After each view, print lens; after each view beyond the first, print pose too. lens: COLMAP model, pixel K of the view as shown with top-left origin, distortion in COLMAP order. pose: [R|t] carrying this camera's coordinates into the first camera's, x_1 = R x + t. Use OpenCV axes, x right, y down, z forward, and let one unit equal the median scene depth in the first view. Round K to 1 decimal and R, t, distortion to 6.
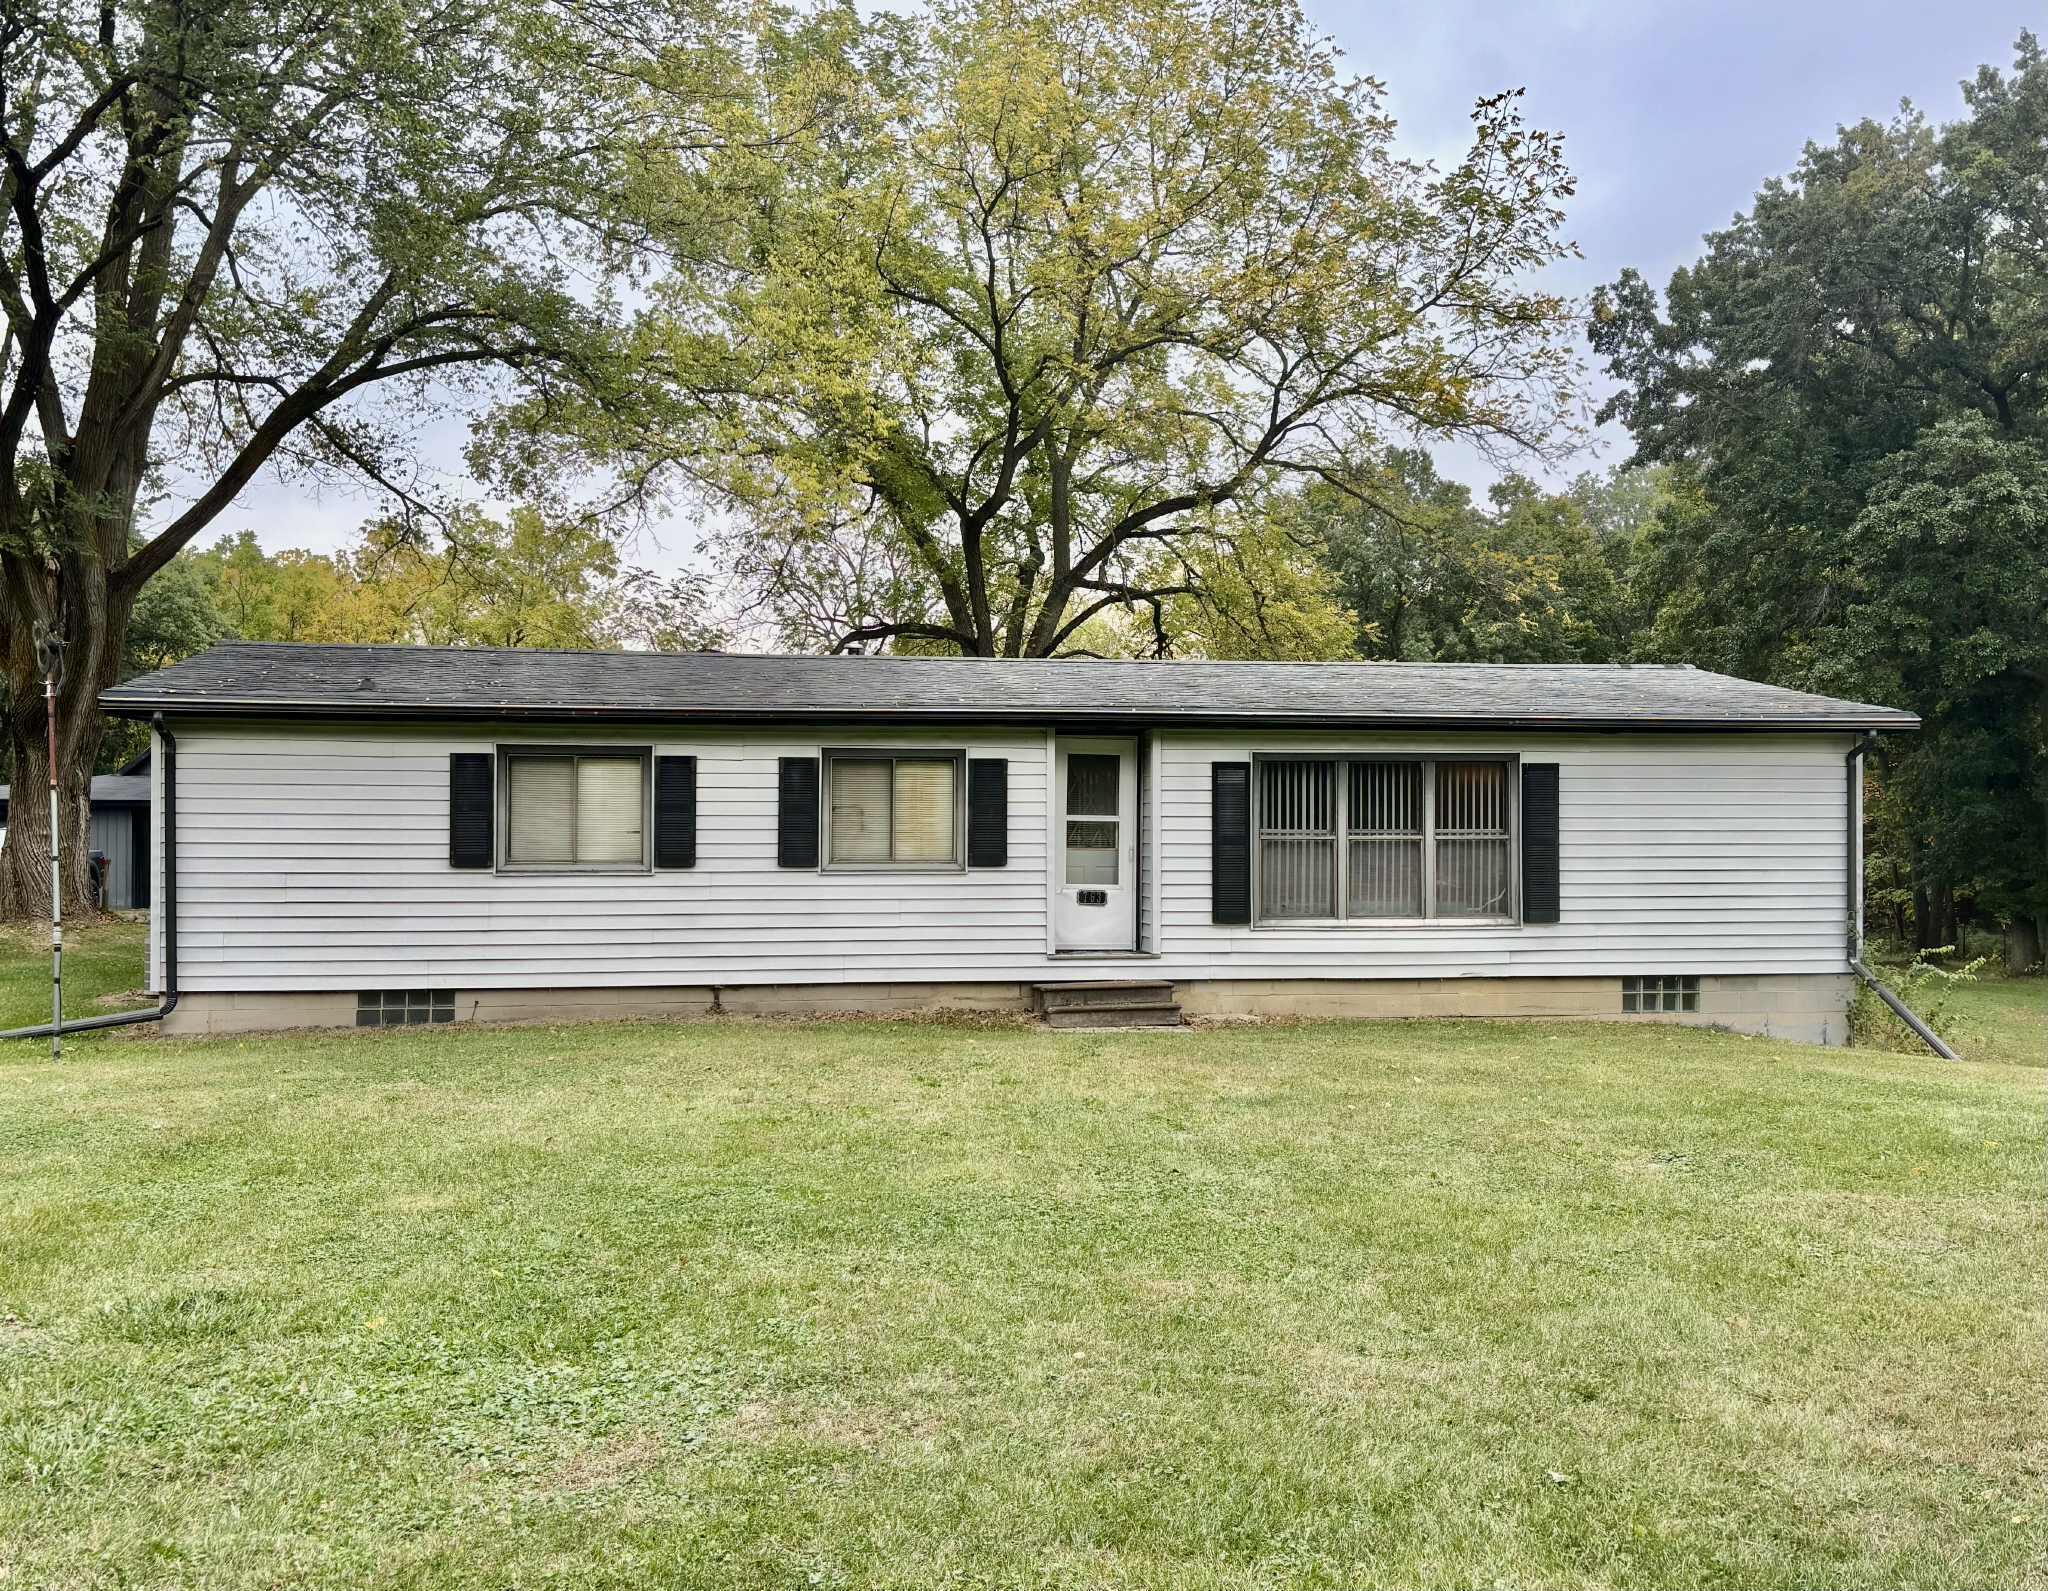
lens RADIAL K [[1573.3, 0, 1024.0], [0, 1573.3, 795.5], [0, 0, 1]] dist [0.043742, 0.000552]
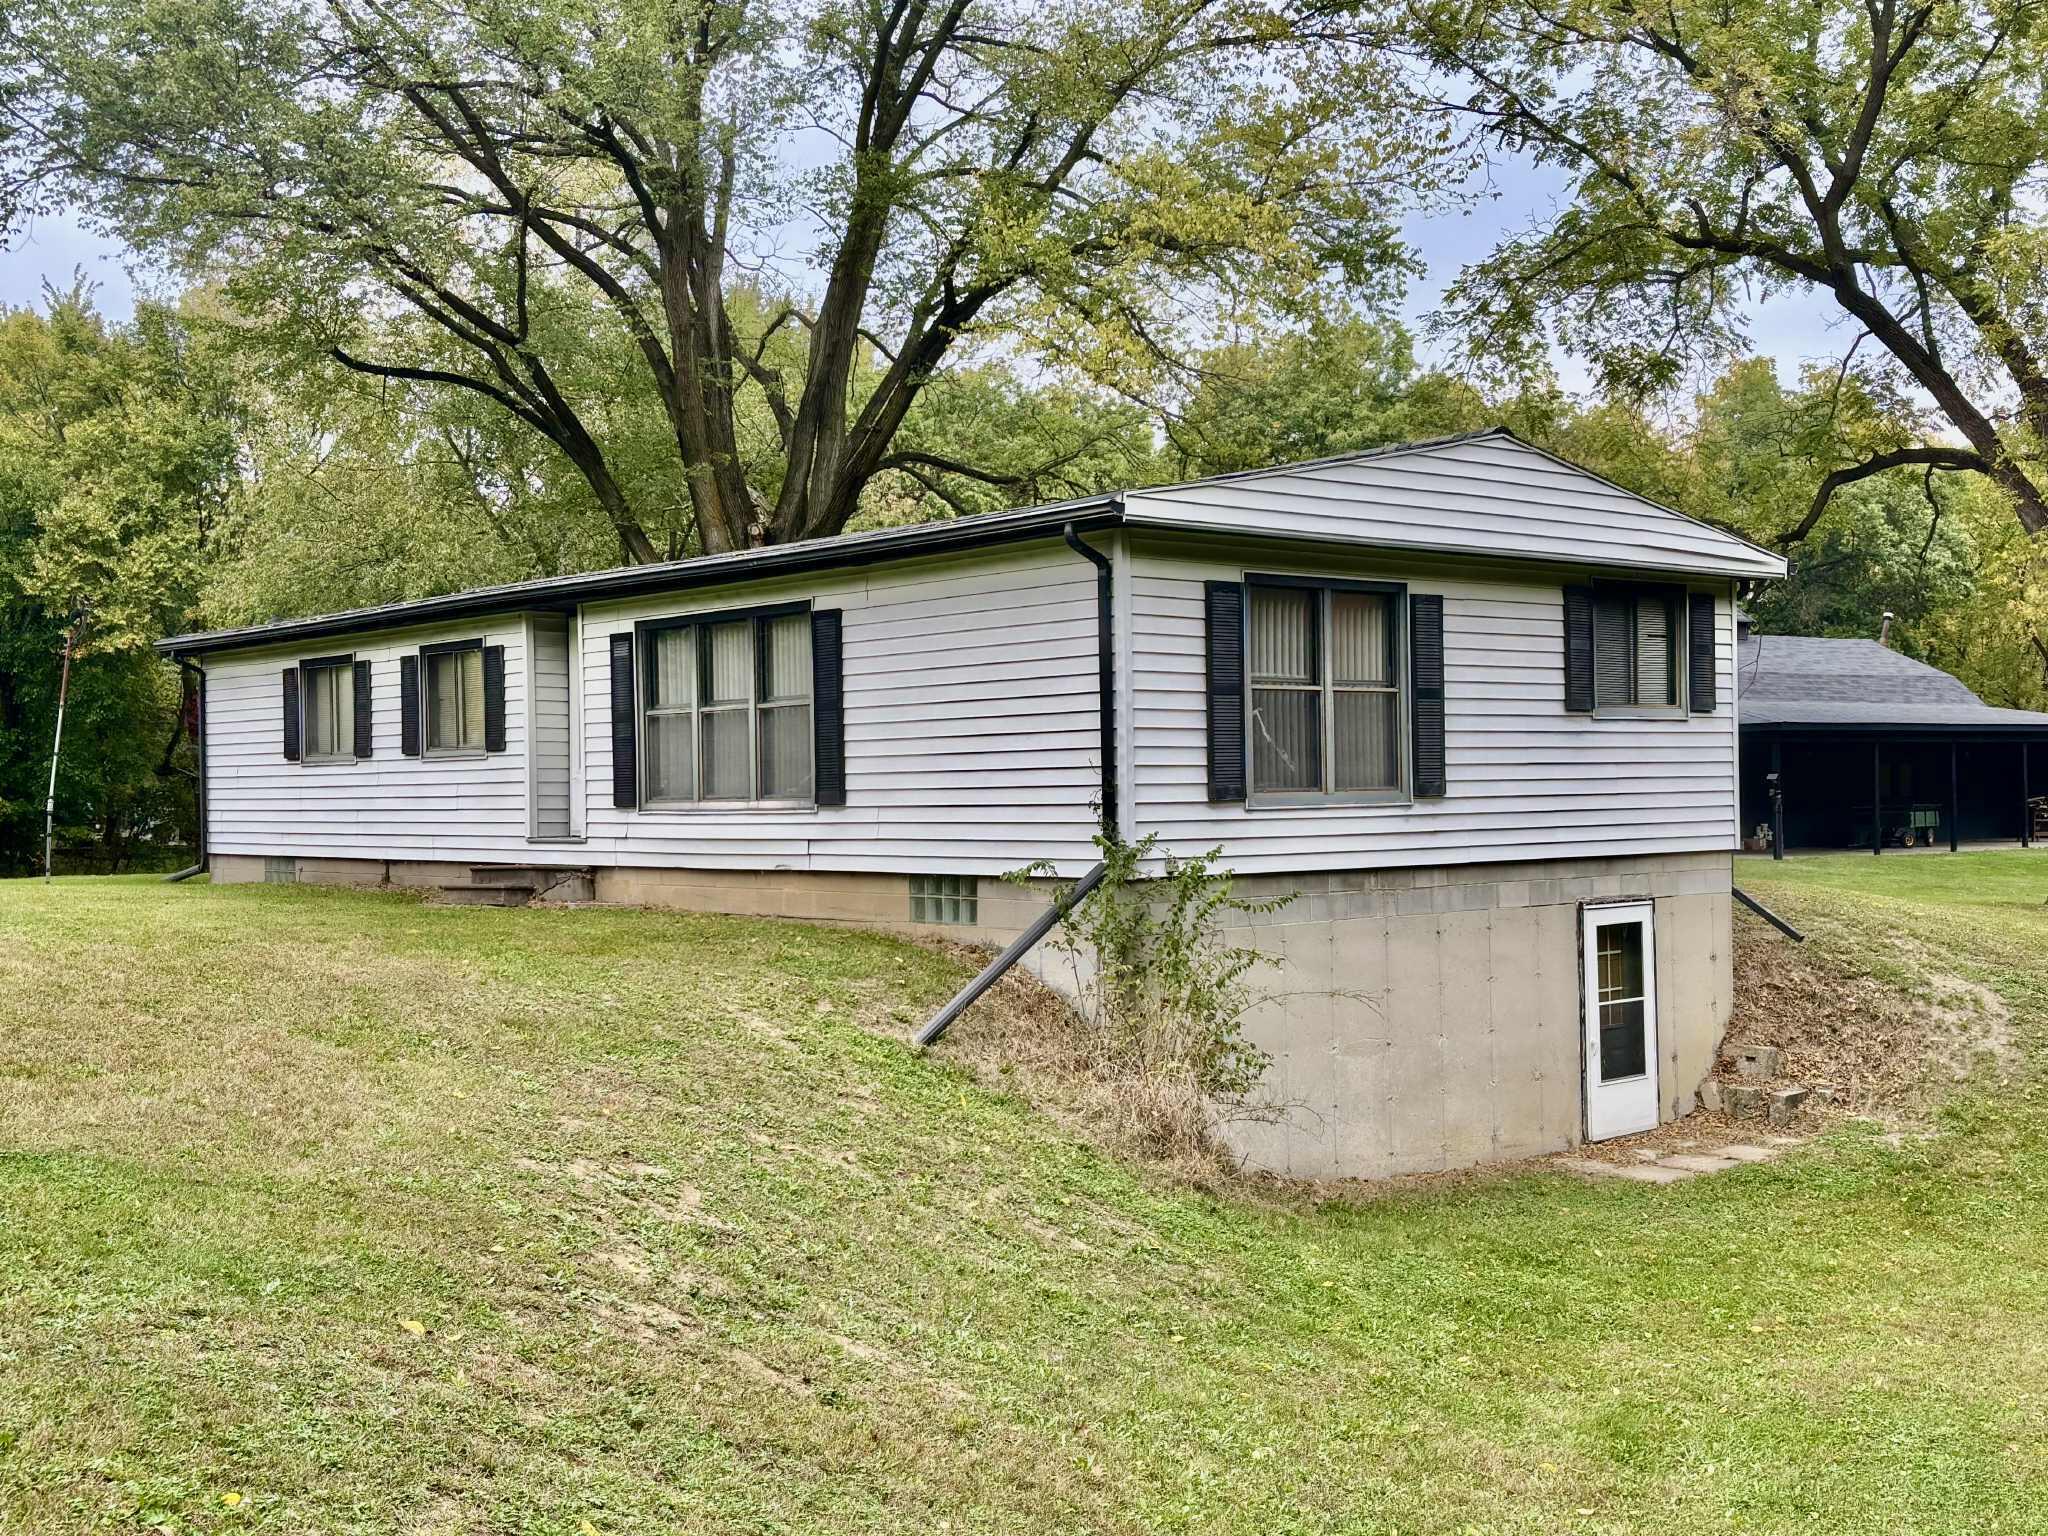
lens RADIAL K [[2346.3, 0, 1024.0], [0, 2346.3, 768.0], [0, 0, 1]] dist [0.005189, -0.005967]
pose [[0.561889, -0.010137, -0.827150, 1.396019], [0.076743, 0.996251, 0.039923, 0.020724], [0.823645, -0.085910, 0.560561, 0.410994]]
